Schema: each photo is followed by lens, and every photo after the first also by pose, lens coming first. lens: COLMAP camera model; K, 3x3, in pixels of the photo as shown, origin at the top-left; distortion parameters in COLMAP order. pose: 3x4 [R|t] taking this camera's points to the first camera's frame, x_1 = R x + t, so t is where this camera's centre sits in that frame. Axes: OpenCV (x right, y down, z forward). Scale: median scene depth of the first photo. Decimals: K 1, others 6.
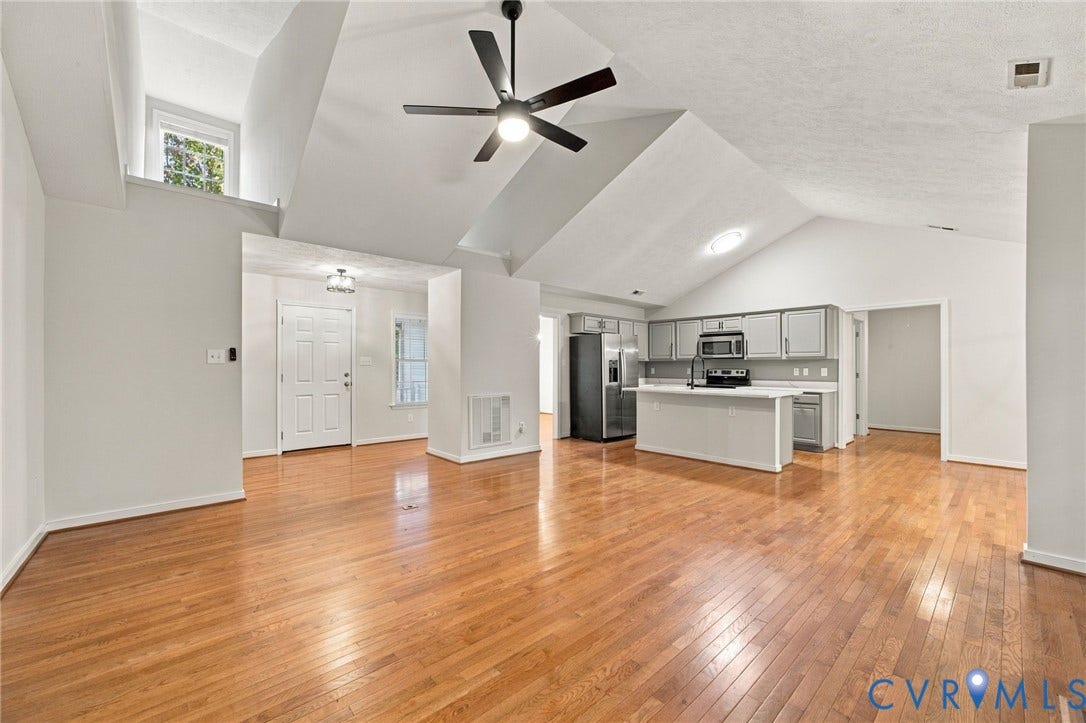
lens RADIAL K [[426.5, 0, 549.0], [0, 426.5, 366.8], [0, 0, 1]] dist [-0.013420, 0.000773]
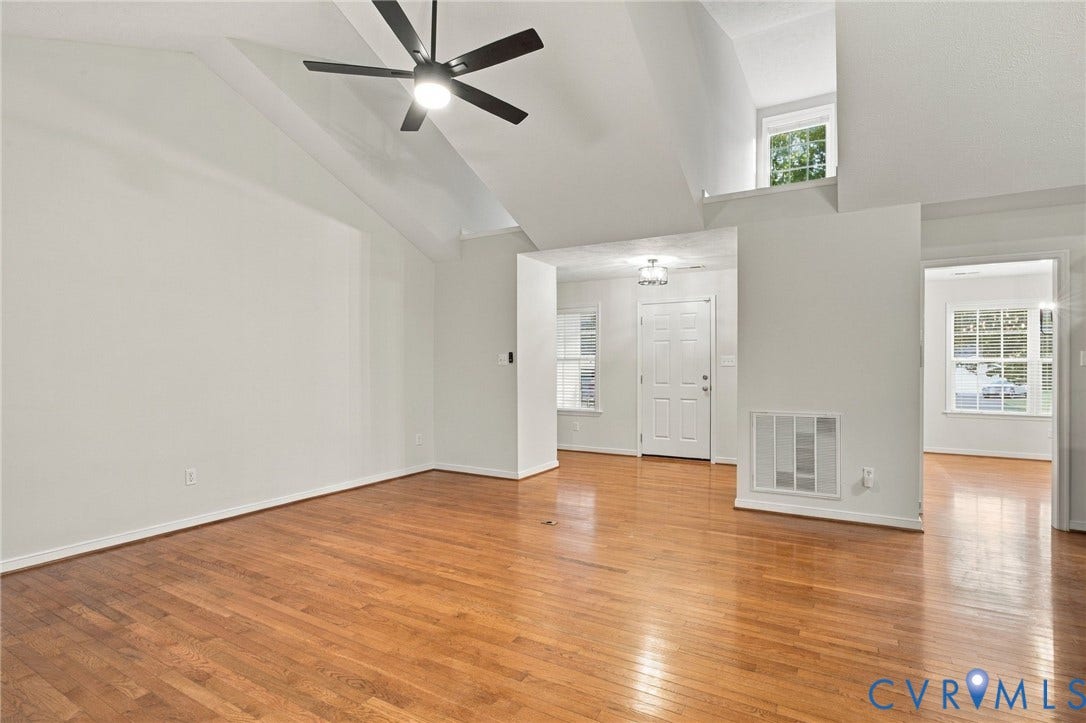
lens RADIAL K [[522.8, 0, 539.6], [0, 522.8, 366.5], [0, 0, 1]] dist [-0.002438, 0.000316]
pose [[0.304179, -0.005206, -0.952601, 0.423759], [-0.000381, 0.999984, -0.005587, 0.003022], [0.952615, 0.002062, 0.304172, 0.374140]]
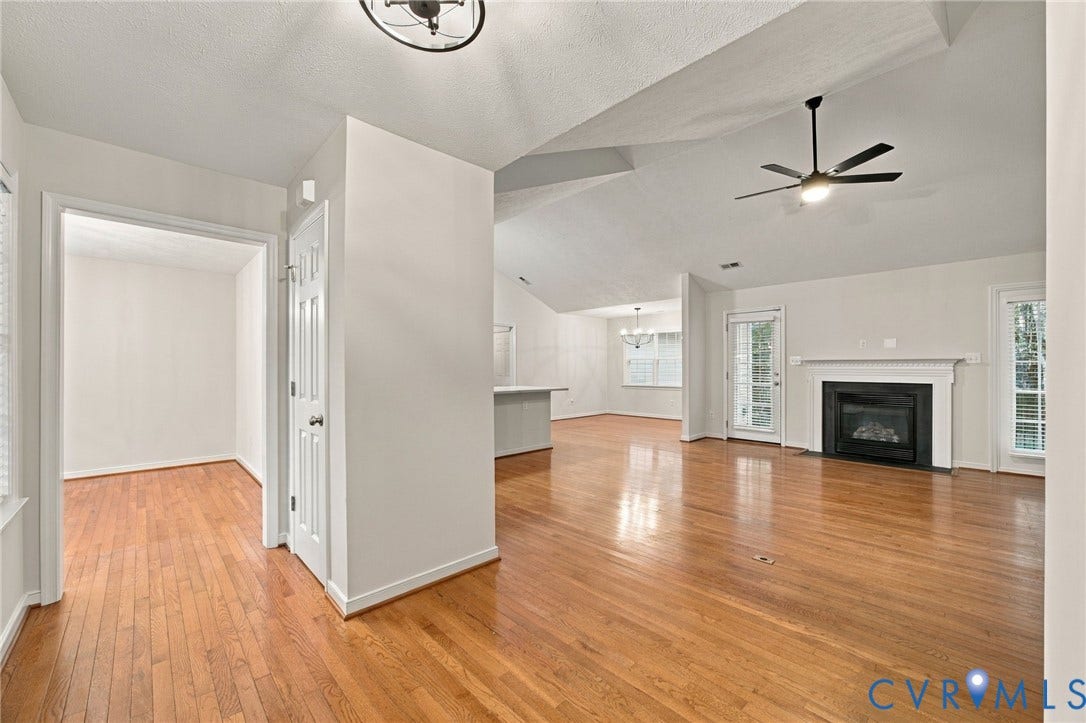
lens RADIAL K [[426.5, 0, 547.6], [0, 426.5, 364.5], [0, 0, 1]] dist [-0.013420, 0.000773]
pose [[-0.026359, 0.003815, 0.999645, -0.607402], [0.001410, 0.999992, -0.003780, 0.000206], [-0.999652, 0.001310, -0.026365, 0.808009]]
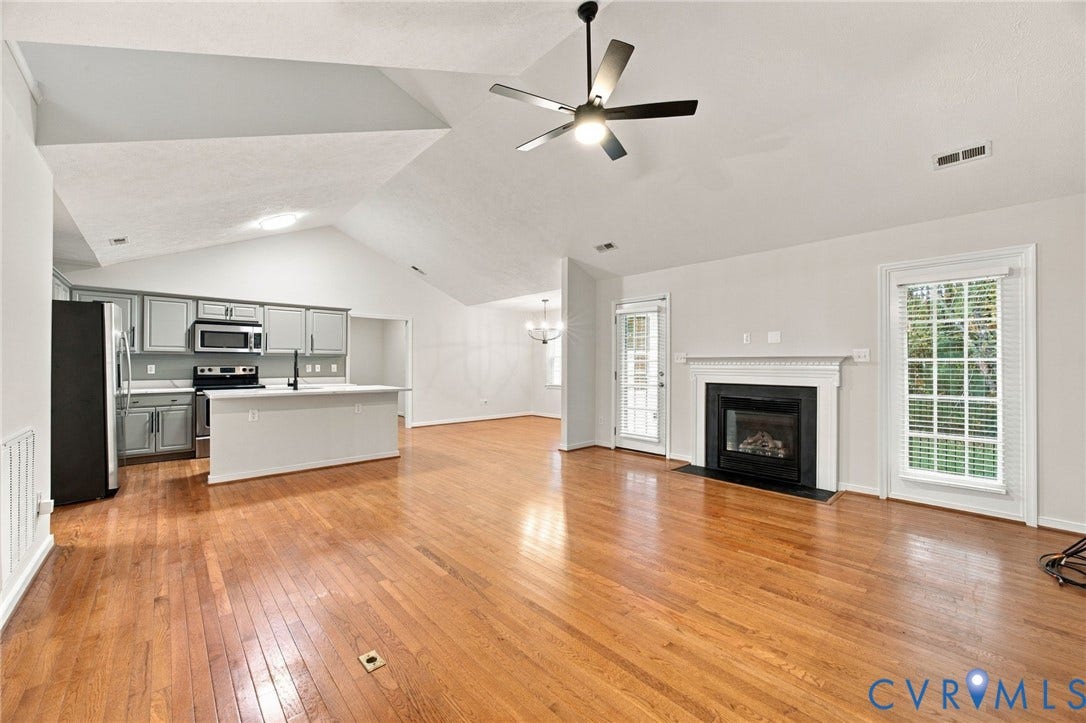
lens RADIAL K [[426.5, 0, 538.5], [0, 426.5, 360.3], [0, 0, 1]] dist [-0.013420, 0.000773]
pose [[-0.012573, 0.008875, 0.999882, -0.468290], [-0.002079, 0.999958, -0.008902, 0.000451], [-0.999919, -0.002190, -0.012554, 0.479934]]
